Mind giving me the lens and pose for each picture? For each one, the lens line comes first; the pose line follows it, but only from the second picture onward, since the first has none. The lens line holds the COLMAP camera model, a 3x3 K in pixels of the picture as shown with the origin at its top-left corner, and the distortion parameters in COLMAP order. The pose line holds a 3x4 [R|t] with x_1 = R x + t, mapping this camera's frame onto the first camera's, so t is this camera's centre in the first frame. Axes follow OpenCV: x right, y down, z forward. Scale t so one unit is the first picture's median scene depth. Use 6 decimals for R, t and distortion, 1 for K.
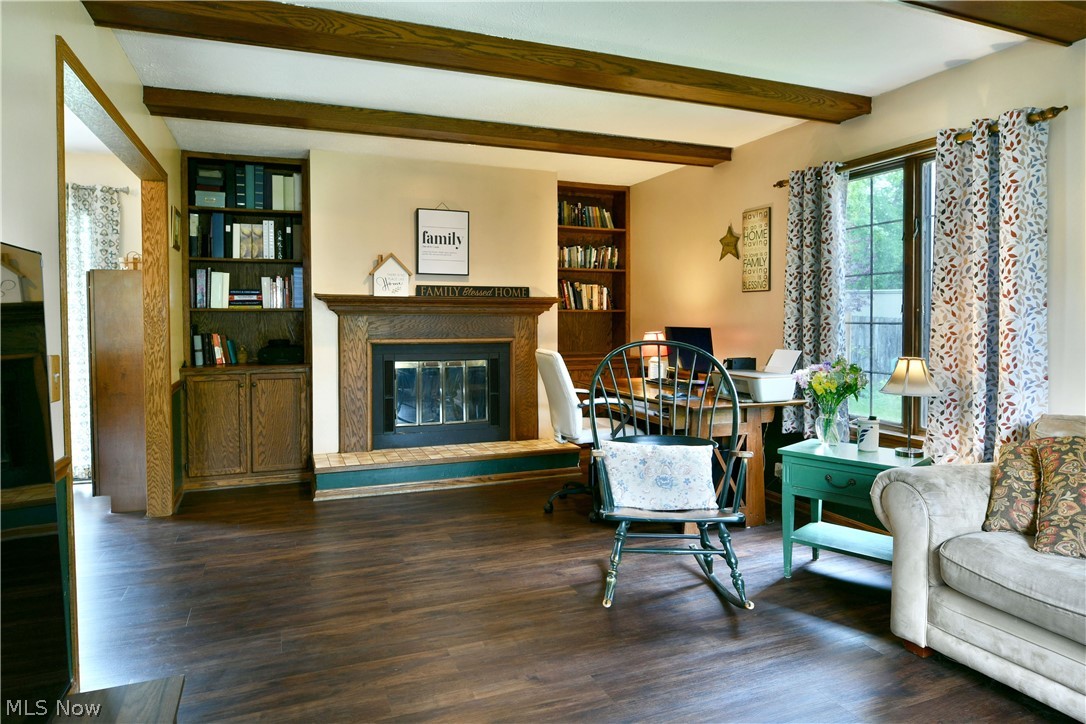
lens RADIAL K [[652.7, 0, 545.1], [0, 652.7, 324.8], [0, 0, 1]] dist [-0.006408, -0.002242]
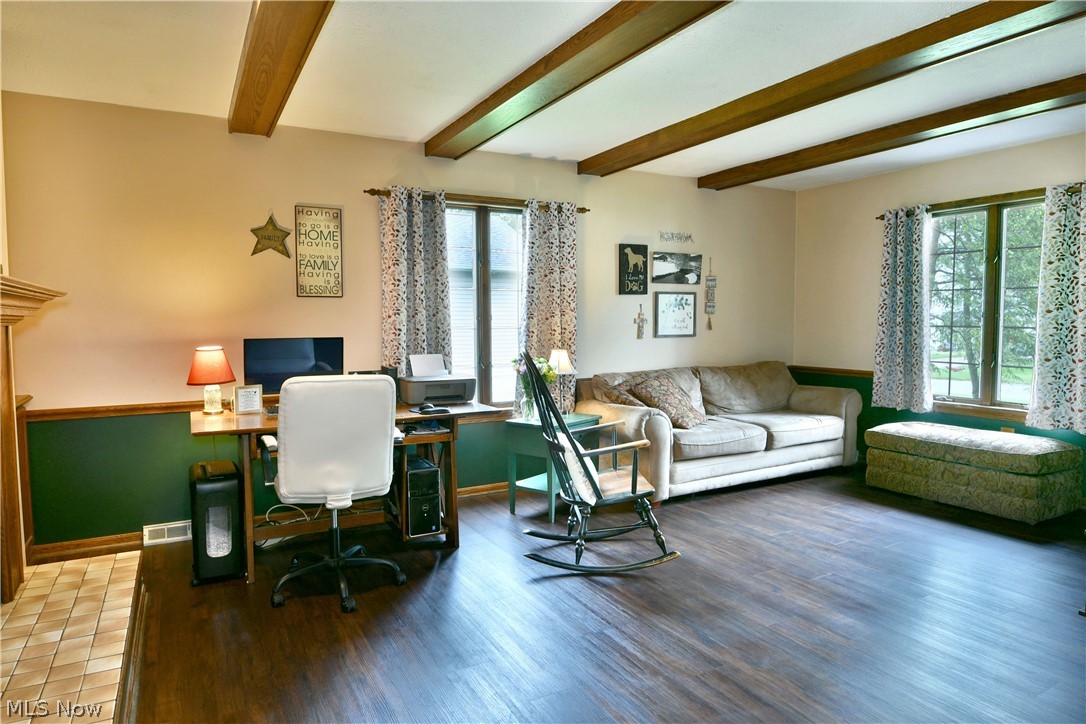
lens RADIAL K [[652.5, 0, 537.2], [0, 652.5, 360.8], [0, 0, 1]] dist [-0.016766, -0.002145]
pose [[-0.111128, -0.061982, 0.991871, -0.625389], [0.017254, 0.997782, 0.064284, -0.015130], [-0.993656, 0.024257, -0.109812, 0.800156]]
